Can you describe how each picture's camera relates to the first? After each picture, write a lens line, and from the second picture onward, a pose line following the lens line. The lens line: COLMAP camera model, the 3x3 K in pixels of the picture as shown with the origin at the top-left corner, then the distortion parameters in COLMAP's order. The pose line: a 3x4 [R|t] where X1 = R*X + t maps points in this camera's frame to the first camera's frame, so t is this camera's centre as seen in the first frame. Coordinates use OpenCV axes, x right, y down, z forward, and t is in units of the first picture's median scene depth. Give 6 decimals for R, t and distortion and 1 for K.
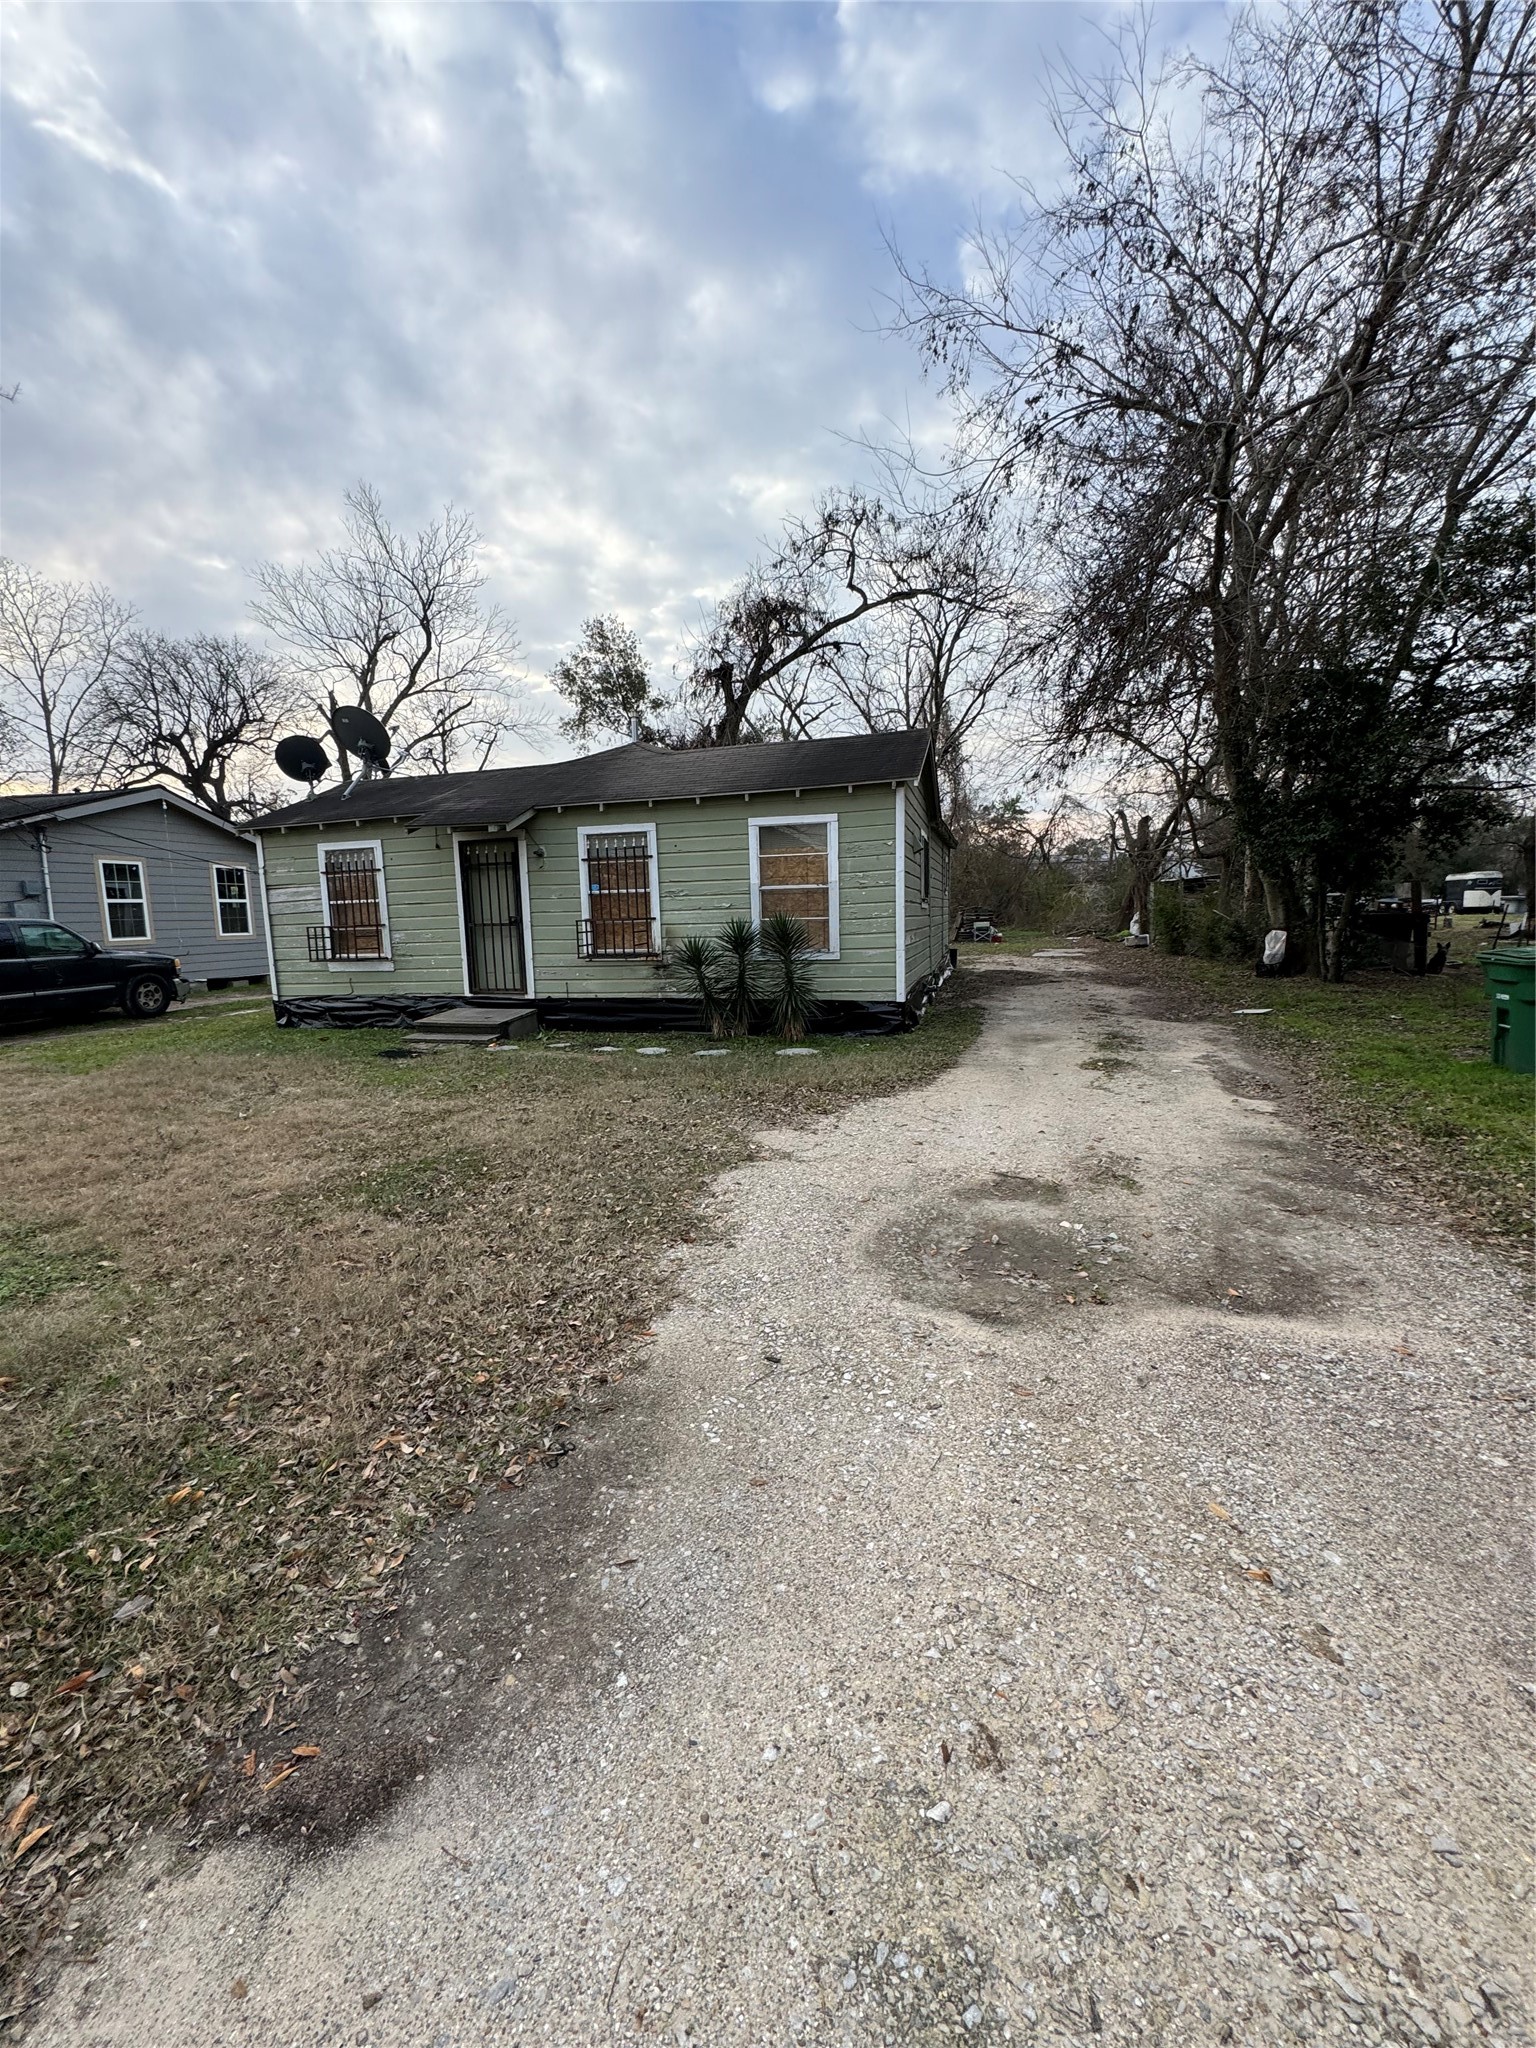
lens RADIAL K [[819.9, 0, 769.0], [0, 819.9, 1019.8], [0, 0, 1]] dist [-0.003236, -0.000036]
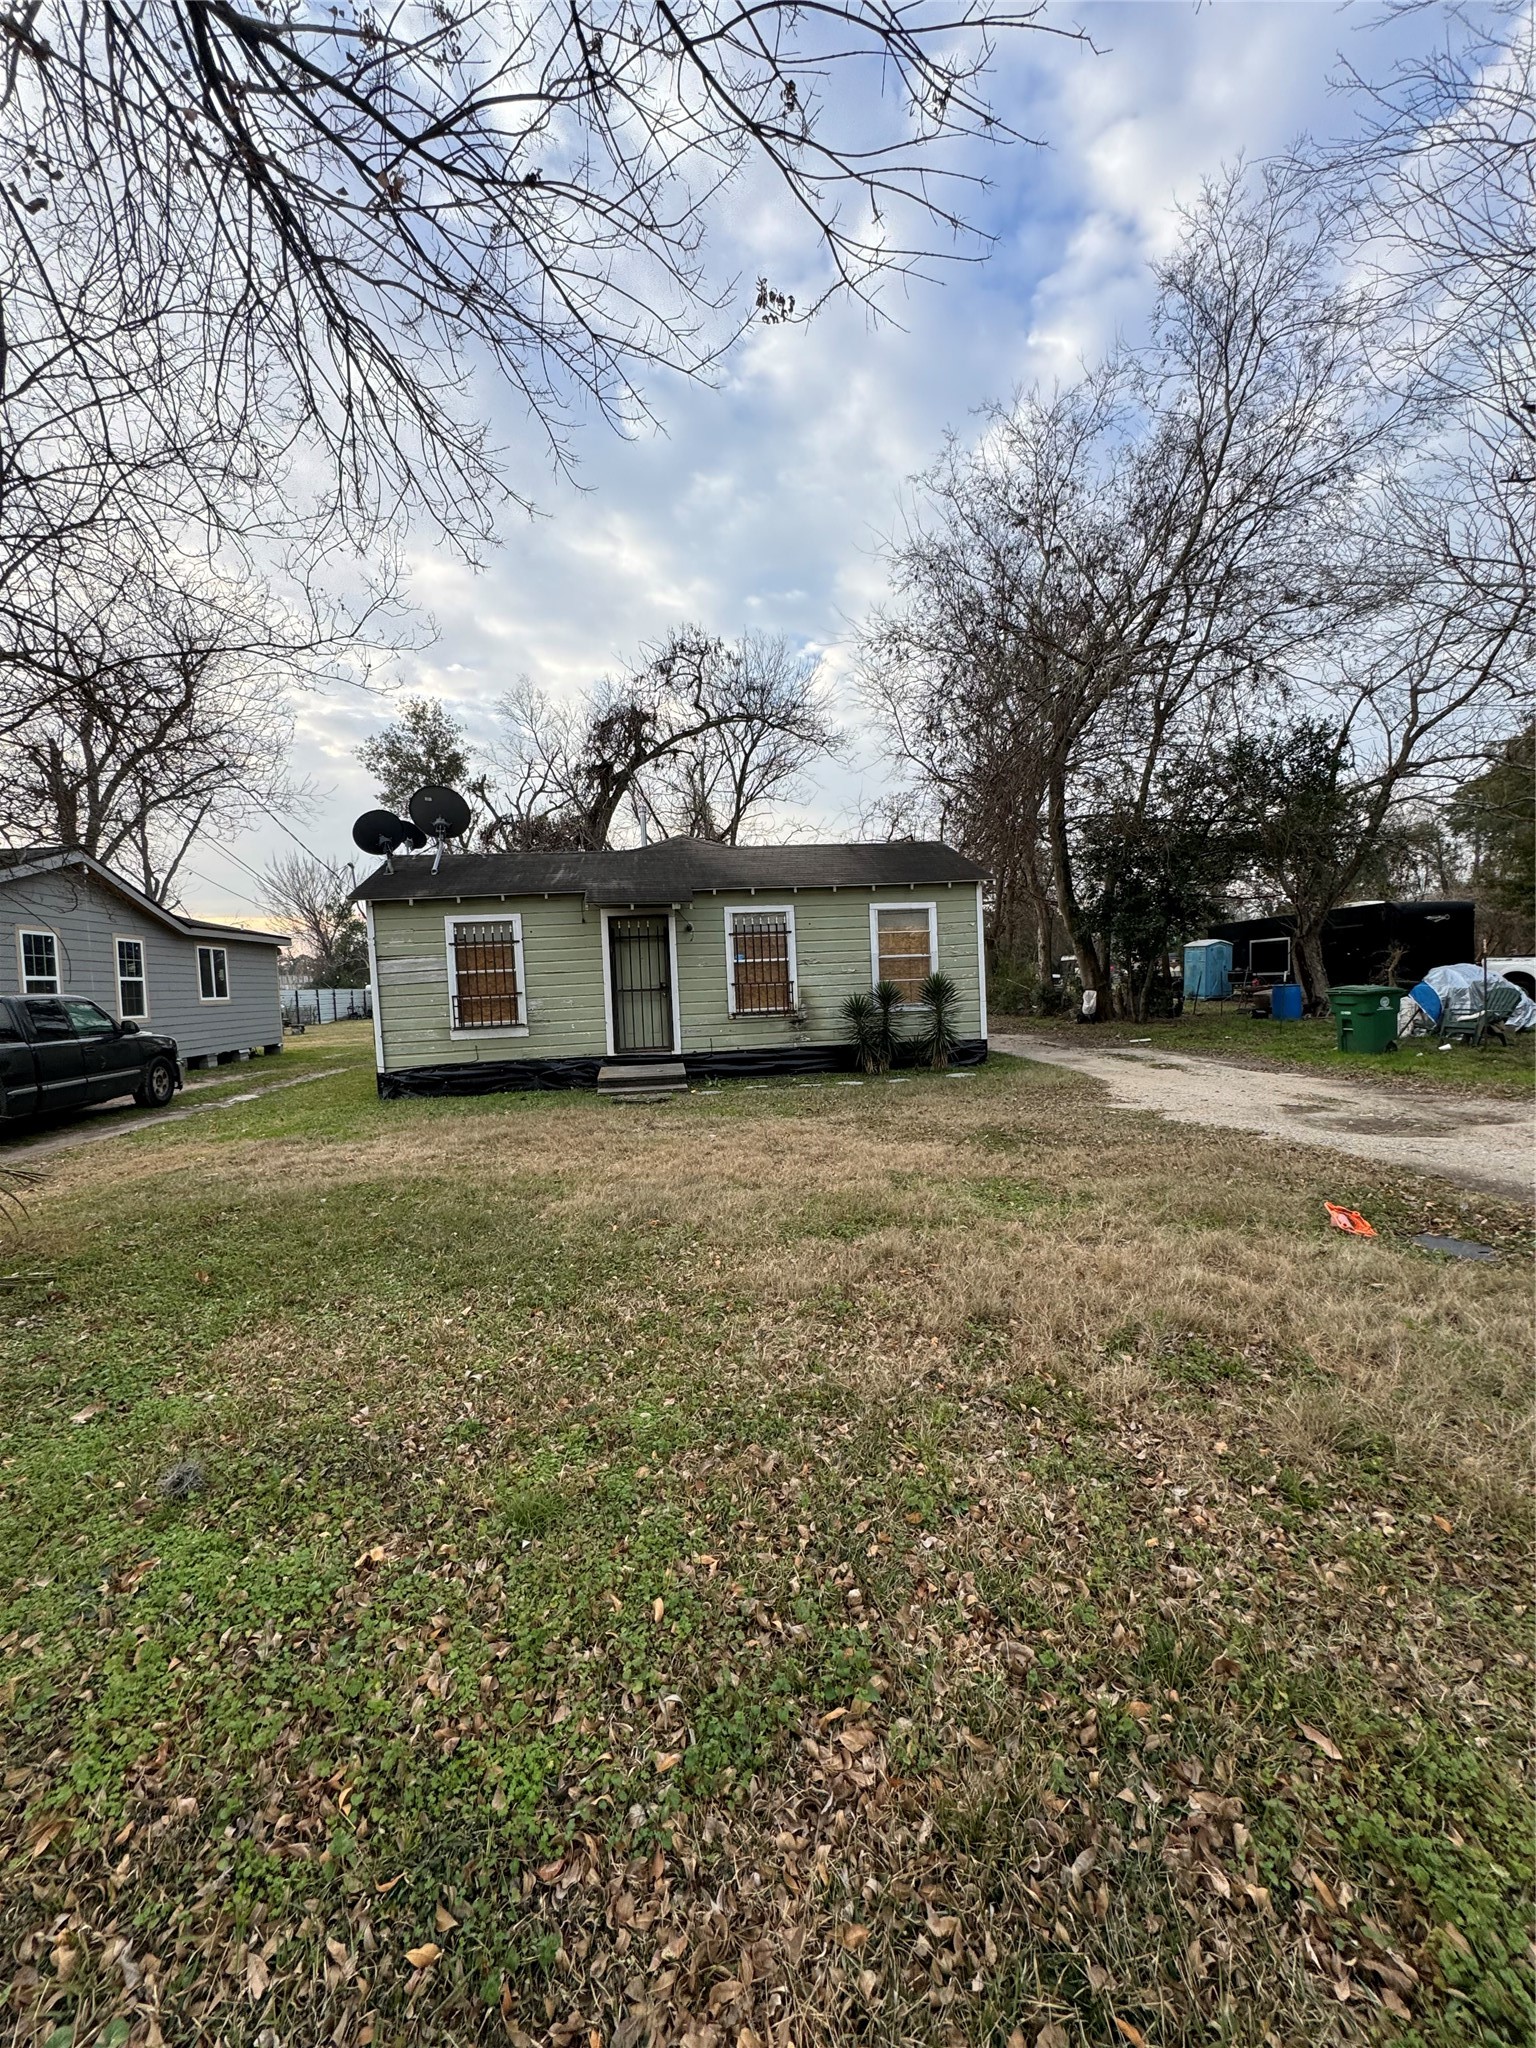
lens RADIAL K [[819.9, 0, 768.9], [0, 819.9, 1021.3], [0, 0, 1]] dist [-0.003236, -0.000036]
pose [[0.916402, -0.030396, 0.399104, -0.623000], [0.070337, 0.993825, -0.085815, 0.035057], [-0.394031, 0.106713, 0.912881, -0.090289]]
